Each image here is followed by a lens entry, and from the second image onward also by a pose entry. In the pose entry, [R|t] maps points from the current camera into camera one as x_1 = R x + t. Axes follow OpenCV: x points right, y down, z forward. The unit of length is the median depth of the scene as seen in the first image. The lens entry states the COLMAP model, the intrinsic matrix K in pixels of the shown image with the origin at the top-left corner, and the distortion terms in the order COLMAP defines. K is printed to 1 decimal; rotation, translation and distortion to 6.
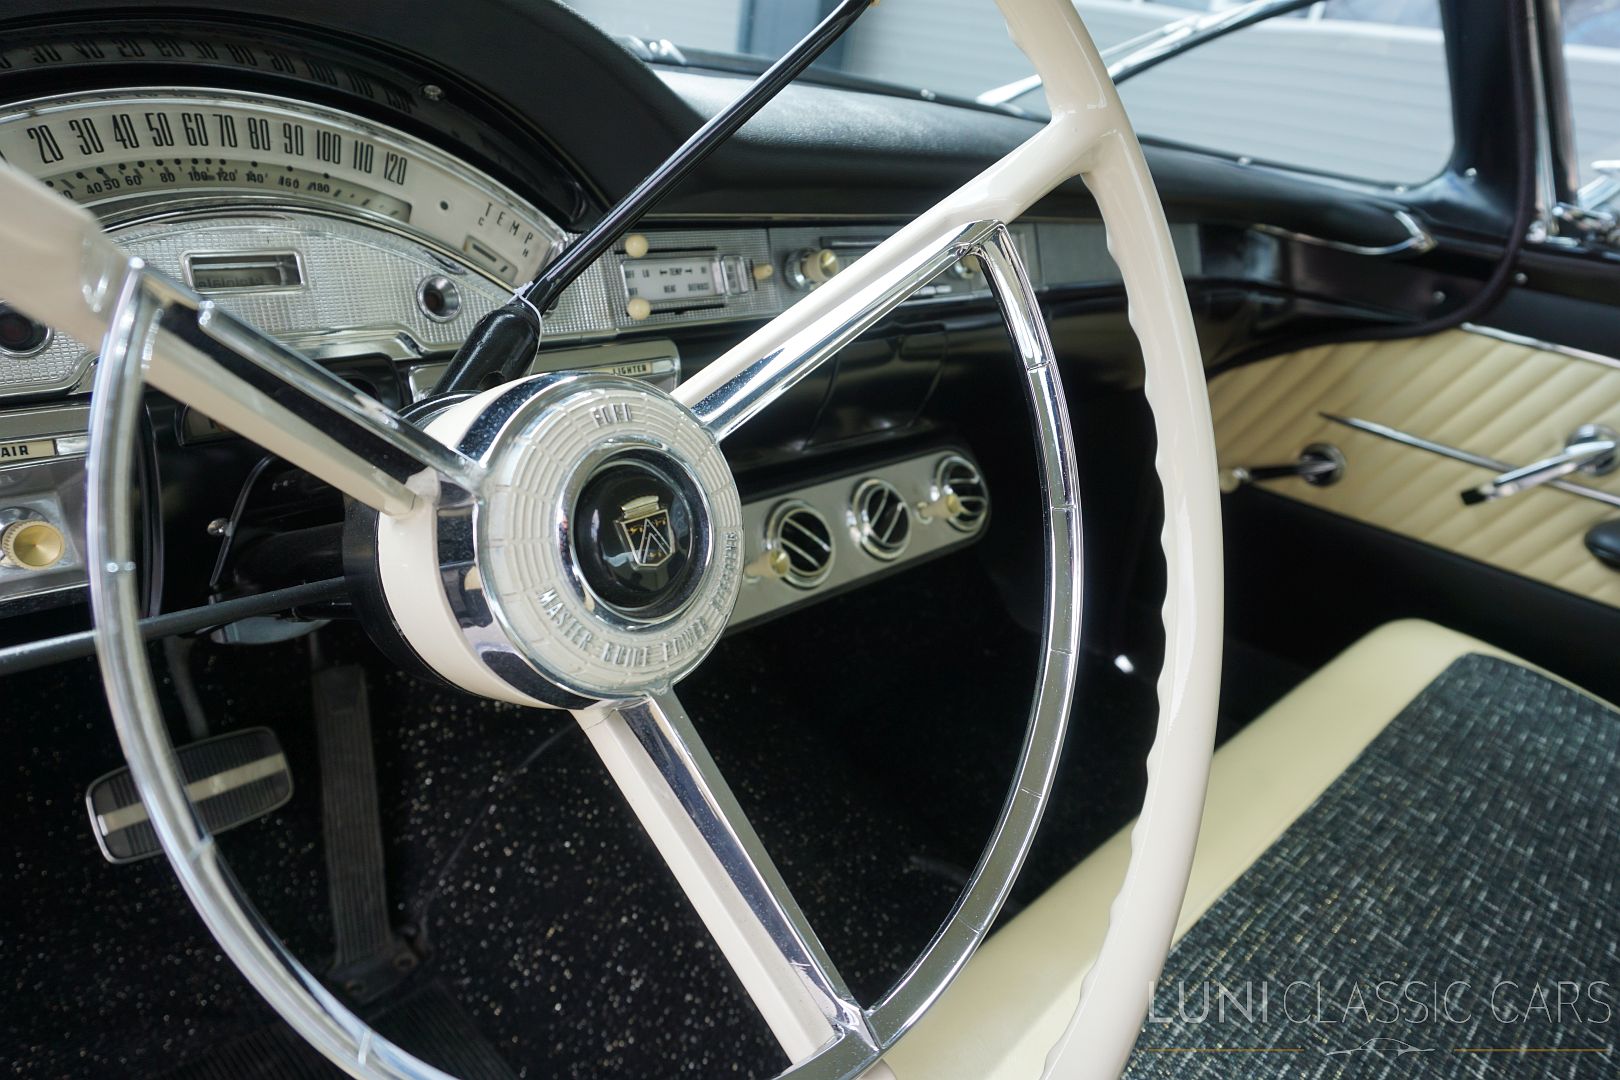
lens RADIAL K [[1102.3, 0, 812.8], [0, 1102.3, 528.1], [0, 0, 1]] dist [-0.057264, 0.019469]
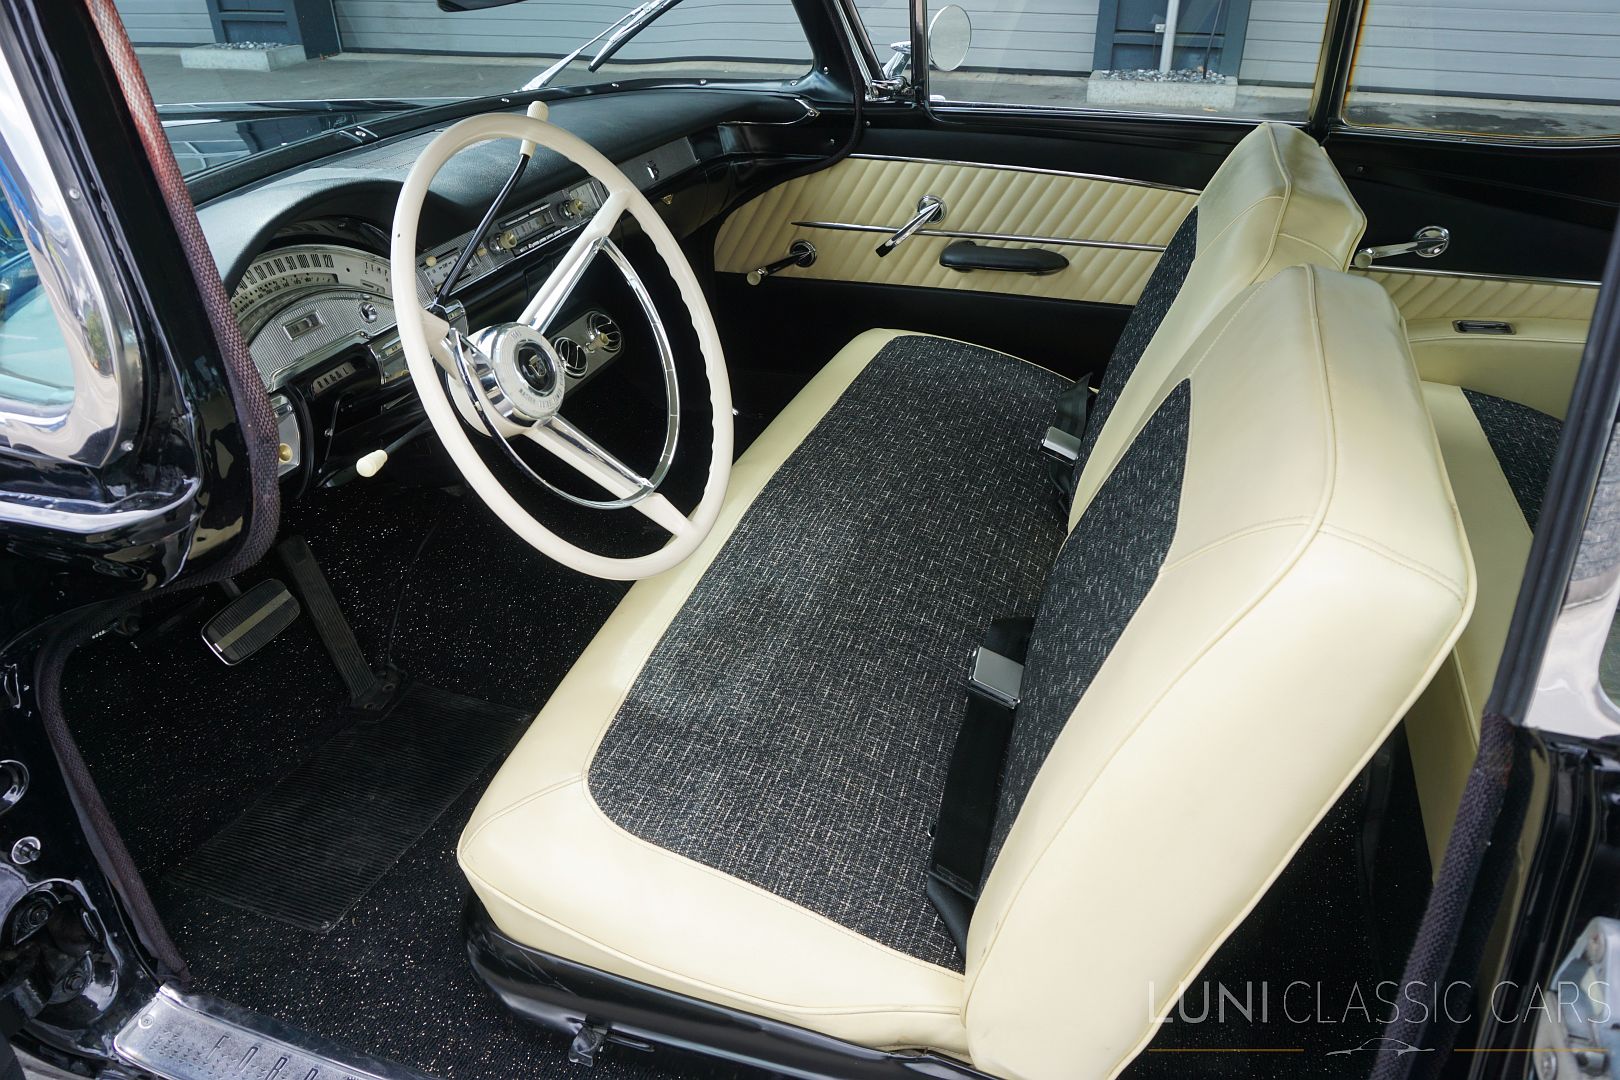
lens RADIAL K [[1102.3, 0, 822.1], [0, 1102.3, 539.0], [0, 0, 1]] dist [-0.057264, 0.019469]
pose [[0.897862, -0.336026, 0.284482, -0.170385], [0.285596, 0.936270, 0.204532, 0.019893], [-0.335080, -0.102395, 0.936609, -0.832757]]
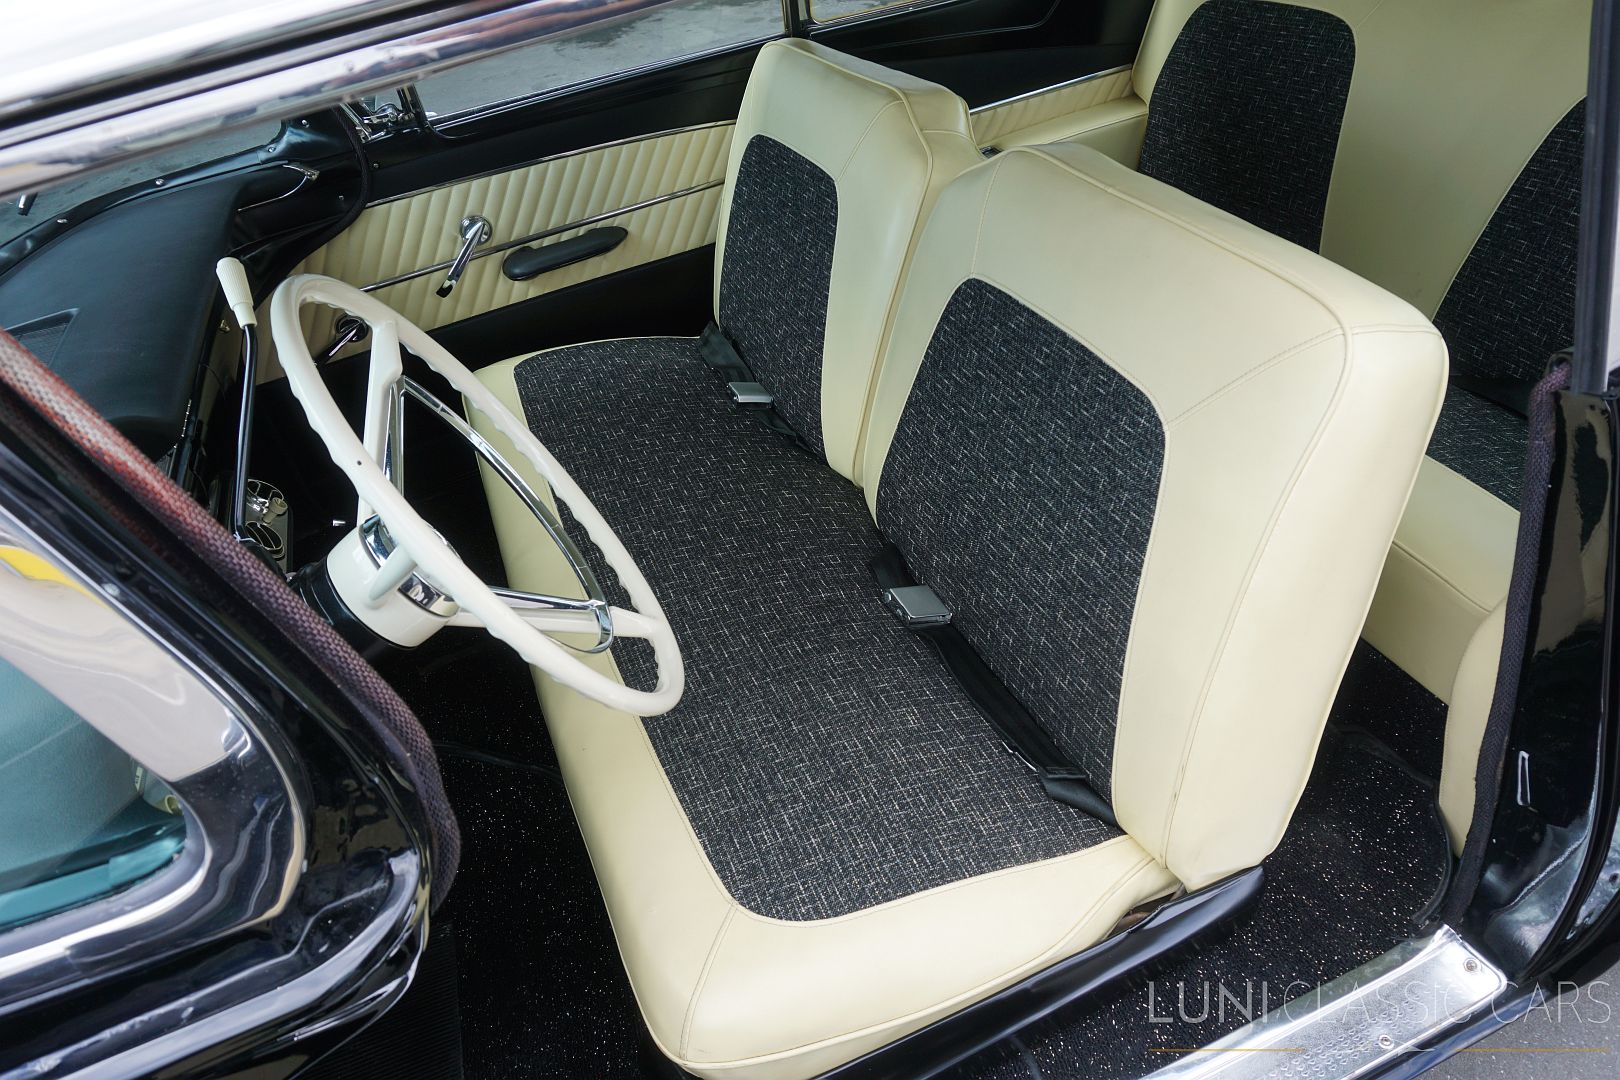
lens RADIAL K [[1102.3, 0, 813.7], [0, 1102.3, 548.1], [0, 0, 1]] dist [-0.057264, 0.019469]
pose [[0.399774, -0.697558, 0.594638, -0.494079], [0.538893, 0.703639, 0.463128, -0.264140], [-0.741468, 0.135300, 0.657205, -0.520821]]
